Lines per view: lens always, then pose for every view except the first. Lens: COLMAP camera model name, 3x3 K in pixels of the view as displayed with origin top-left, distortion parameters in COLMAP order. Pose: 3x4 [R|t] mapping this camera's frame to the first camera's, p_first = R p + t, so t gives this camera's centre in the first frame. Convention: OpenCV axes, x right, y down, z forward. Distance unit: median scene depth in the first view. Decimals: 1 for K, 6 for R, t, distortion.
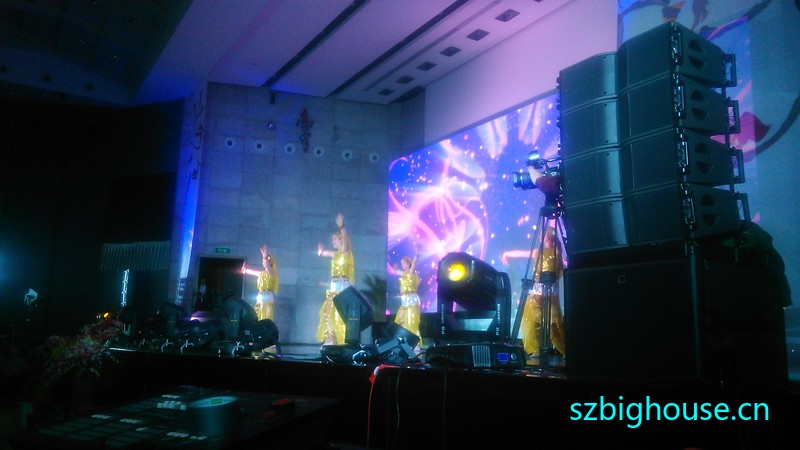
lens RADIAL K [[651.2, 0, 401.6], [0, 651.2, 228.6], [0, 0, 1]] dist [0.105098, -0.153209]
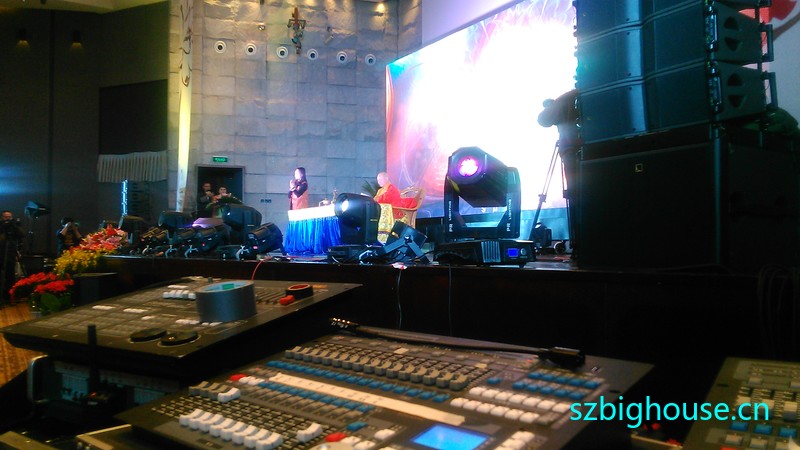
lens RADIAL K [[648.2, 0, 401.4], [0, 648.2, 229.6], [0, 0, 1]] dist [0.100533, -0.135697]
pose [[0.999749, -0.022361, 0.000974, -0.014066], [0.021997, 0.989652, 0.141789, 0.021986], [-0.004135, -0.141732, 0.989896, 0.041119]]
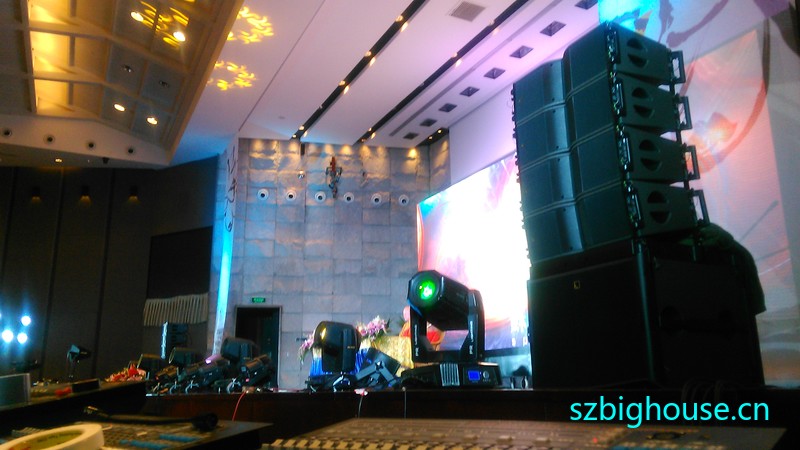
lens RADIAL K [[648.2, 0, 401.4], [0, 648.2, 229.6], [0, 0, 1]] dist [0.100533, -0.135697]
pose [[0.996002, -0.055240, -0.070203, 0.141593], [0.050150, 0.996120, -0.072315, 0.050379], [0.073925, 0.068505, 0.994908, 0.015638]]
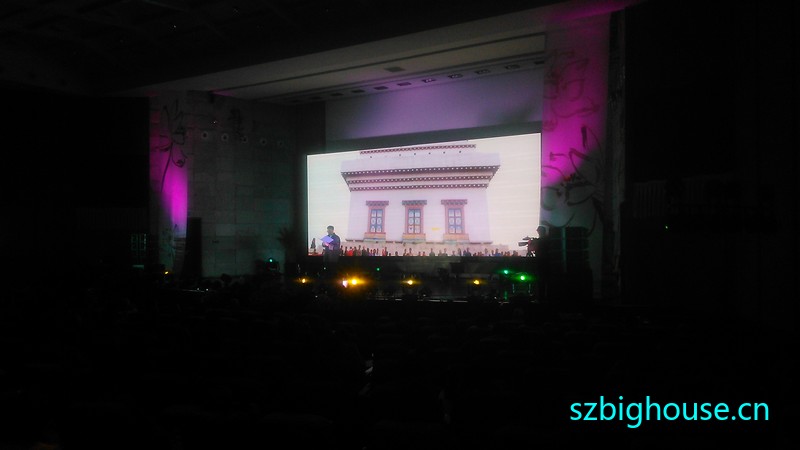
lens RADIAL K [[651.2, 0, 401.6], [0, 651.2, 228.6], [0, 0, 1]] dist [0.105098, -0.153209]
pose [[0.893089, -0.026490, 0.449099, -2.784868], [-0.045907, 0.987688, 0.149550, -0.934745], [-0.447531, -0.154179, 0.880877, -2.468445]]
